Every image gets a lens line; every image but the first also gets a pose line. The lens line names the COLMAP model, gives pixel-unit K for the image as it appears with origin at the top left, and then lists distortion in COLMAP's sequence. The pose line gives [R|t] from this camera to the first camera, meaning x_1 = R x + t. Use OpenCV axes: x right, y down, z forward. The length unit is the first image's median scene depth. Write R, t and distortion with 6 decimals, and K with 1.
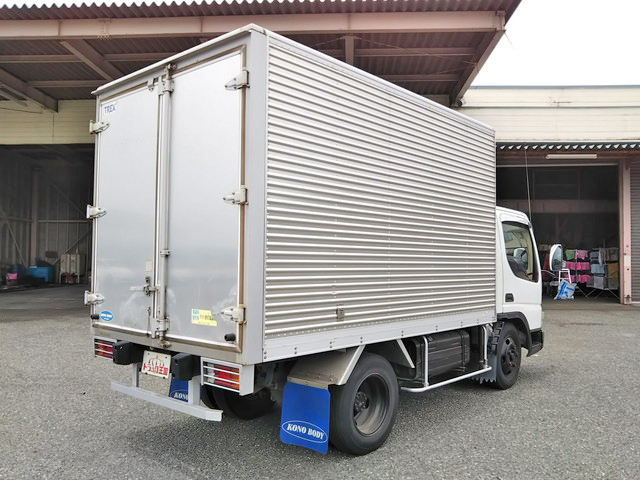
lens RADIAL K [[556.1, 0, 319.2], [0, 556.1, 242.0], [0, 0, 1]] dist [-0.037289, 0.037034]
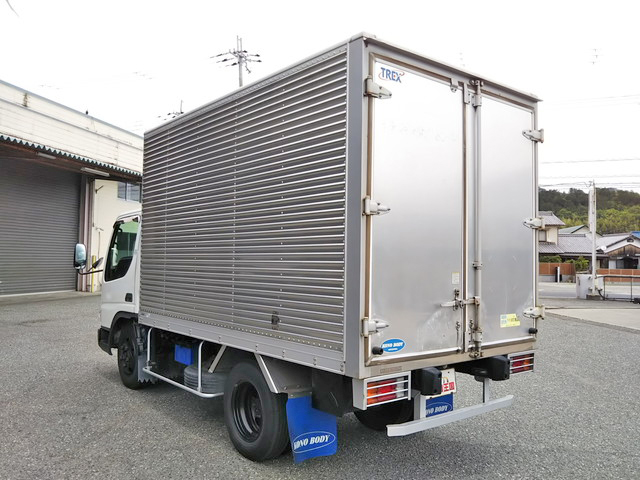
lens RADIAL K [[556.1, 0, 323.1], [0, 556.1, 238.3], [0, 0, 1]] dist [-0.037289, 0.037034]
pose [[0.167794, 0.035240, 0.985192, -1.297405], [-0.048772, 0.998434, -0.027407, 0.012302], [-0.984615, -0.043451, 0.169250, 1.081903]]
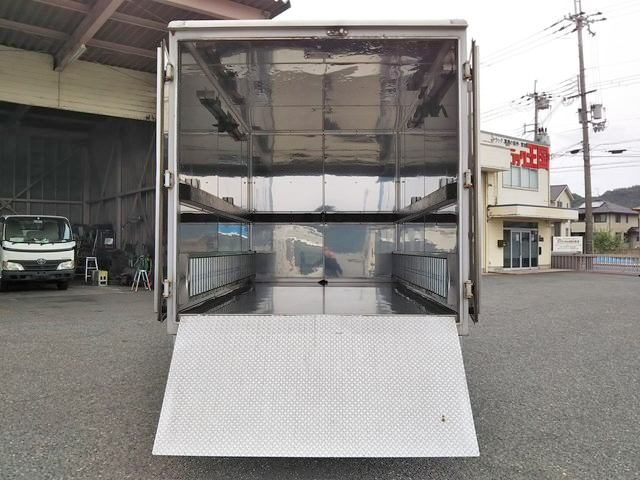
lens RADIAL K [[556.1, 0, 318.6], [0, 556.1, 238.5], [0, 0, 1]] dist [-0.037289, 0.037034]
pose [[0.758091, 0.002951, 0.652142, -0.886567], [-0.018242, 0.999694, 0.016682, 0.014803], [-0.651894, -0.024542, 0.757913, 0.308361]]
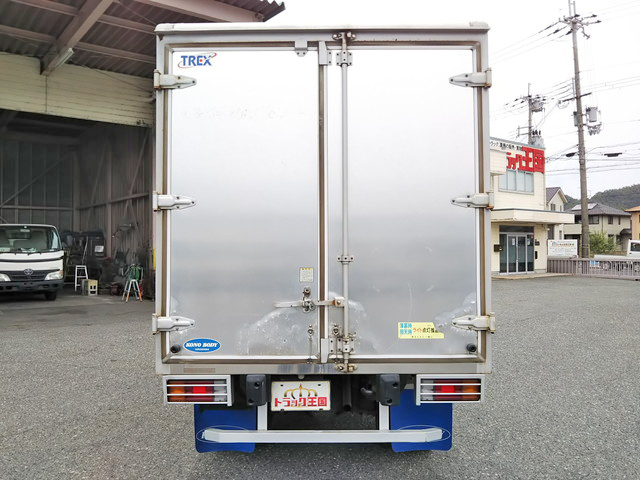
lens RADIAL K [[556.1, 0, 317.1], [0, 556.1, 239.0], [0, 0, 1]] dist [-0.037289, 0.037034]
pose [[0.751600, 0.002028, 0.659616, -0.839147], [-0.014112, 0.999816, 0.013005, -0.020082], [-0.659468, -0.019083, 0.751490, 0.392344]]
